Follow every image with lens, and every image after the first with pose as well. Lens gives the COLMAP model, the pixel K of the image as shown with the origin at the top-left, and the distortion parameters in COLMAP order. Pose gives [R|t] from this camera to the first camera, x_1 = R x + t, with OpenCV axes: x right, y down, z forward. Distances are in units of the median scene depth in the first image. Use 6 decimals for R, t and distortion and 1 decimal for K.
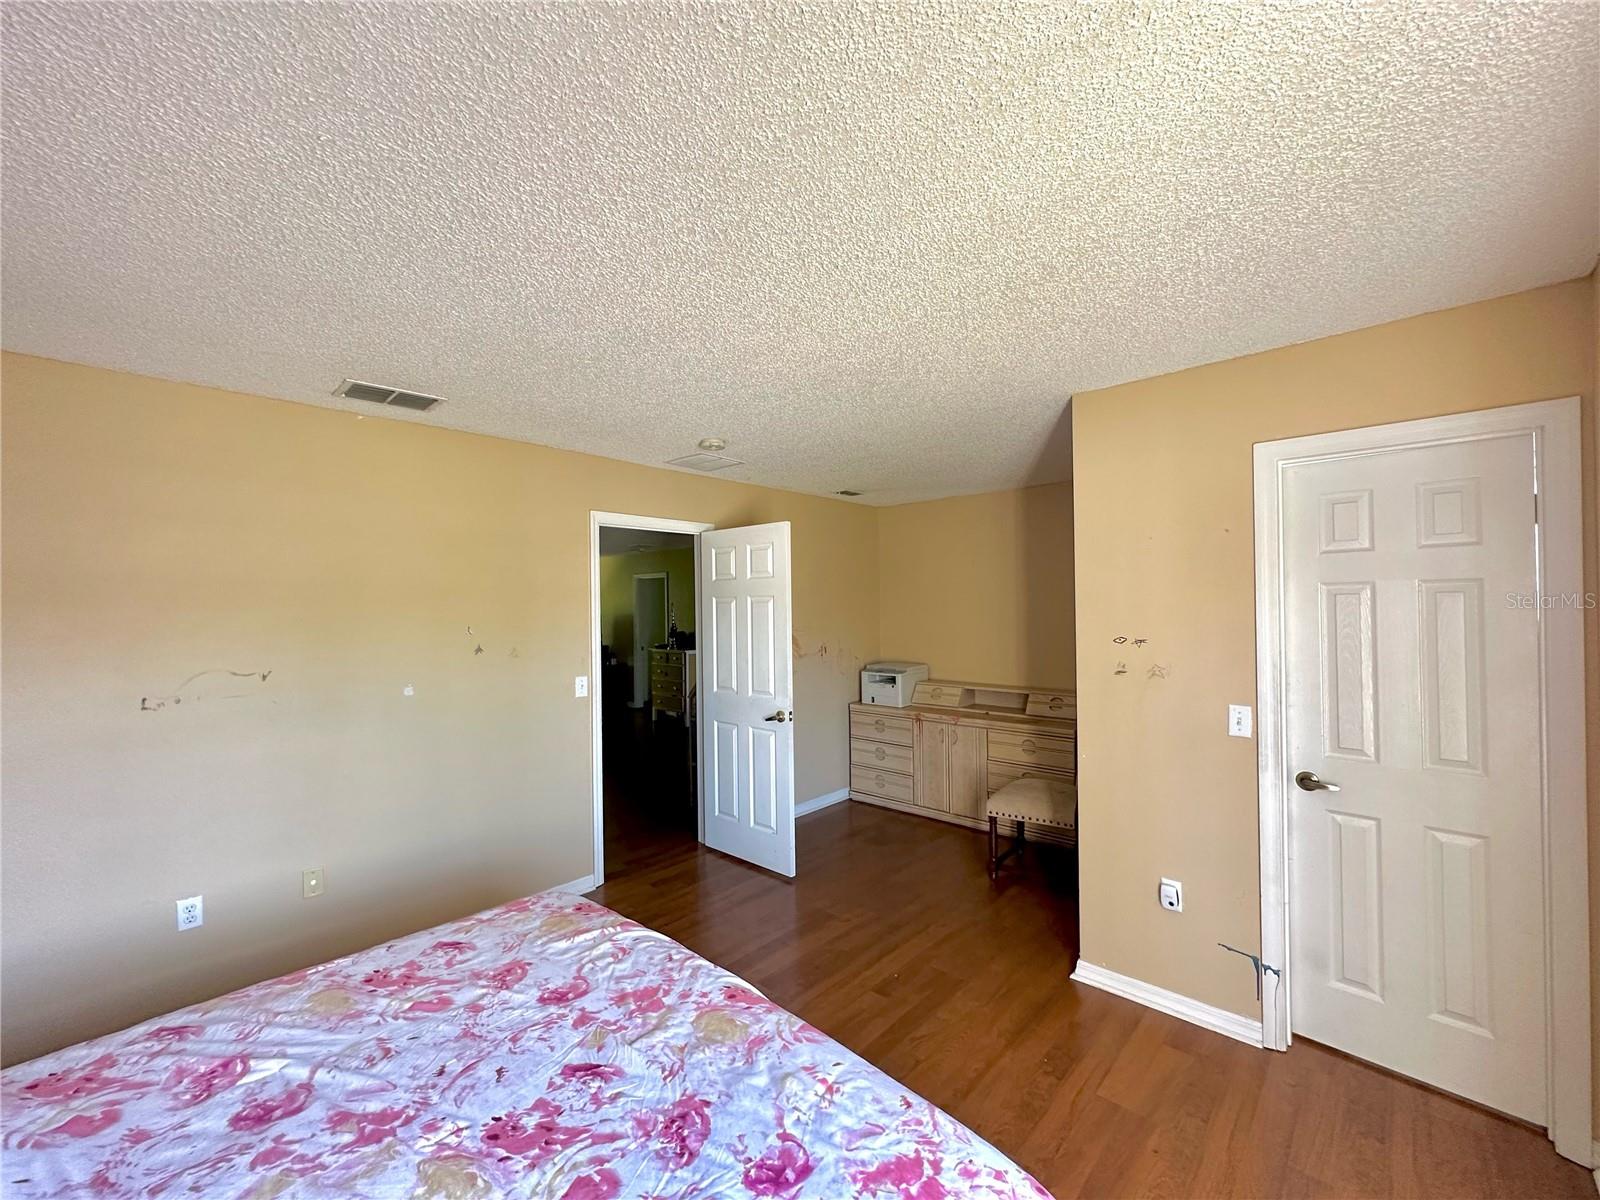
lens RADIAL K [[641.0, 0, 801.2], [0, 641.0, 602.2], [0, 0, 1]] dist [-0.001301, 0.000454]
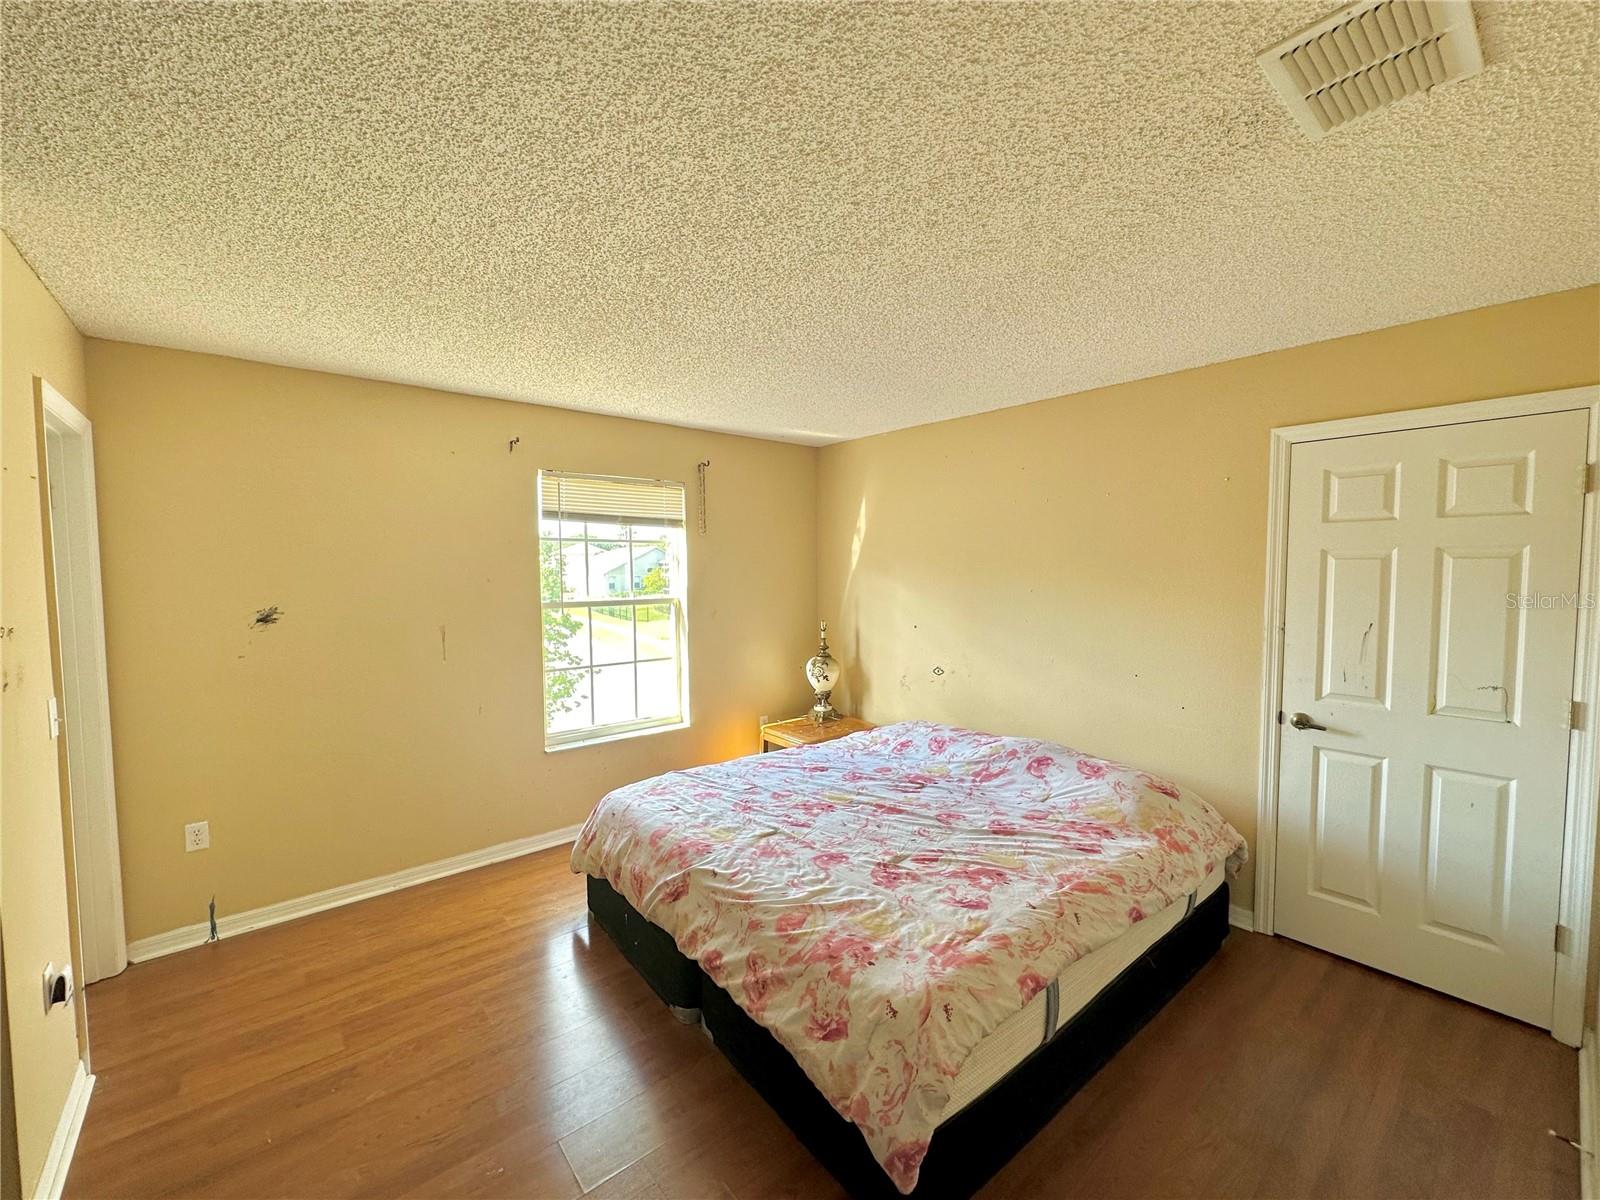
lens RADIAL K [[641.0, 0, 801.2], [0, 641.0, 602.2], [0, 0, 1]] dist [-0.001301, 0.000454]
pose [[-0.992558, 0.009363, 0.121412, -0.443978], [0.015200, 0.998768, 0.047241, 0.021611], [-0.120820, 0.048735, -0.991477, 2.136240]]
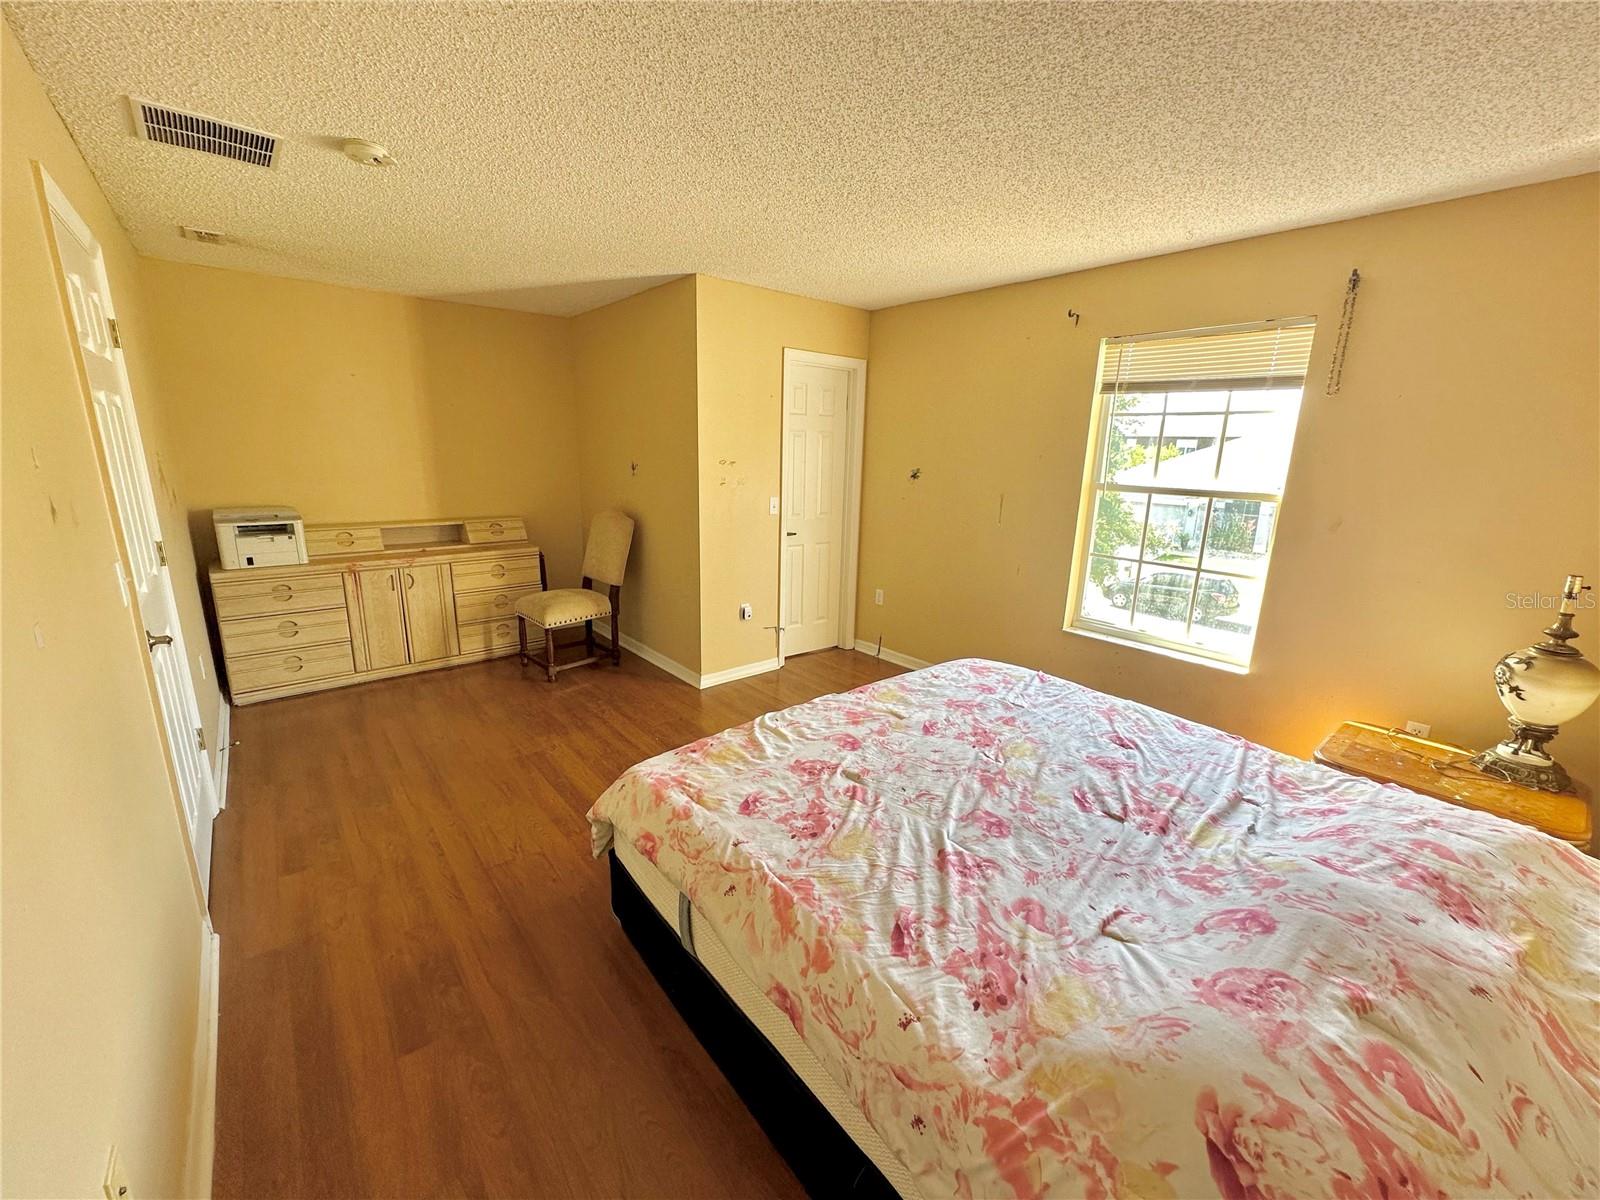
lens RADIAL K [[641.0, 0, 801.2], [0, 641.0, 602.2], [0, 0, 1]] dist [-0.001301, 0.000454]
pose [[0.114804, -0.219493, 0.968836, -1.461549], [-0.032660, 0.973923, 0.224515, 0.050538], [-0.992851, -0.057418, 0.104641, 0.911293]]
